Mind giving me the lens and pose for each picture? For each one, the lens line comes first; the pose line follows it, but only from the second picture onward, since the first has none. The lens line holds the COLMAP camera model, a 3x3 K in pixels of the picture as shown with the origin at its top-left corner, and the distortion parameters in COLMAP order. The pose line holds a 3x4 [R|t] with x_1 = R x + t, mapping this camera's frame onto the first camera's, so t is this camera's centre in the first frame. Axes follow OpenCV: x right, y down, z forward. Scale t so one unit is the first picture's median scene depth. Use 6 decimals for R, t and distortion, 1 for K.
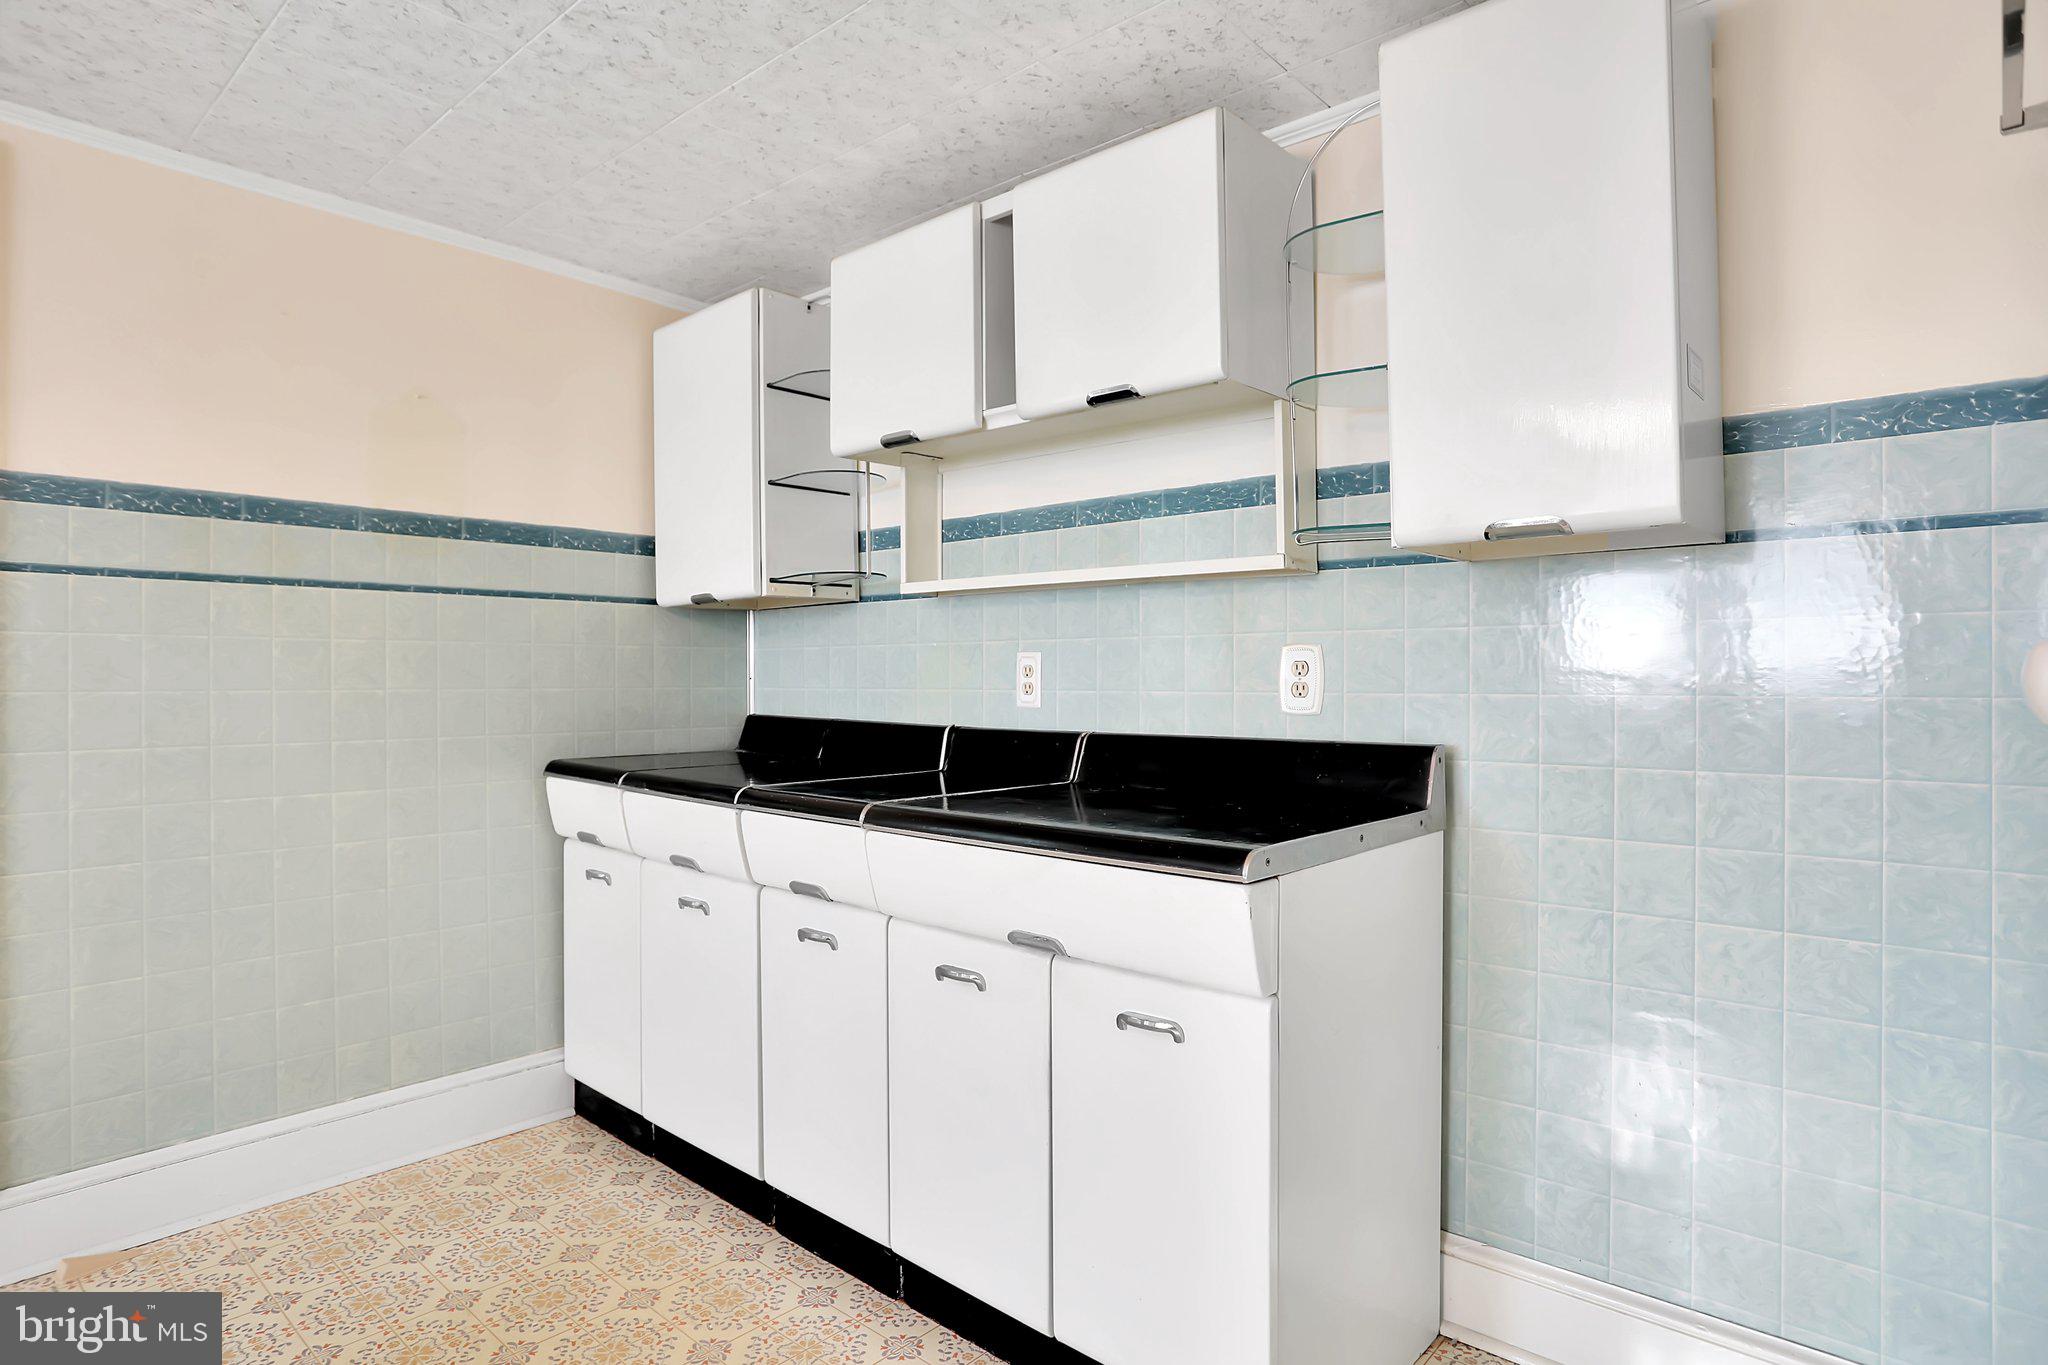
lens RADIAL K [[1101.5, 0, 1052.5], [0, 1101.5, 679.6], [0, 0, 1]] dist [-0.066005, 0.036273]
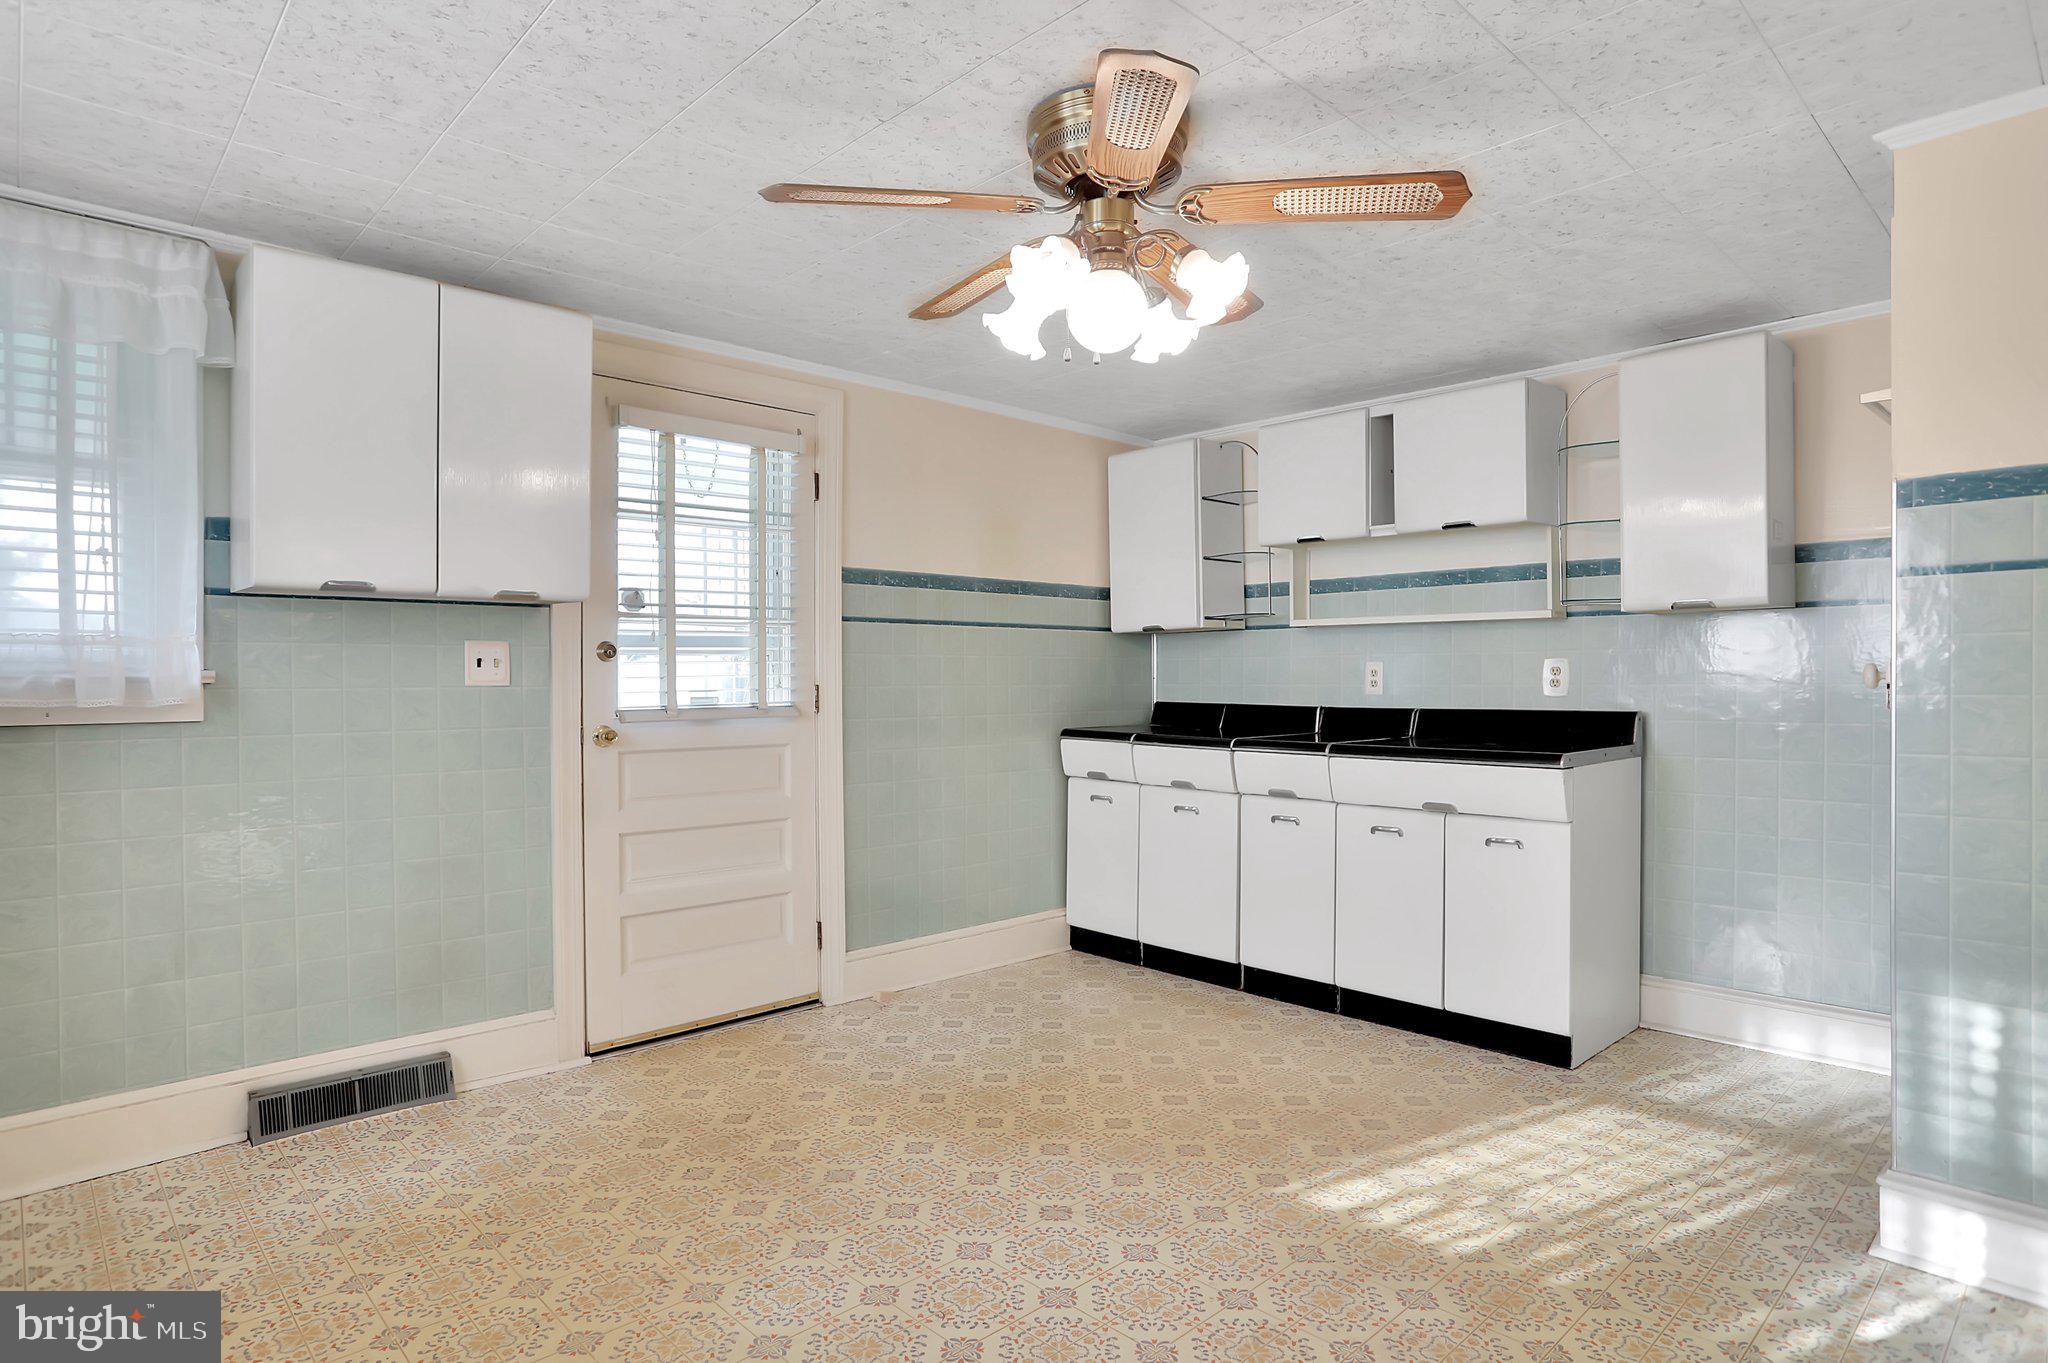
lens RADIAL K [[1145.9, 0, 1013.9], [0, 1145.9, 705.9], [0, 0, 1]] dist [-0.077449, 0.041746]
pose [[0.997336, -0.000474, -0.072940, -0.426012], [0.001929, 0.999801, 0.019874, 0.006758], [0.072916, -0.019962, 0.997138, -0.740780]]
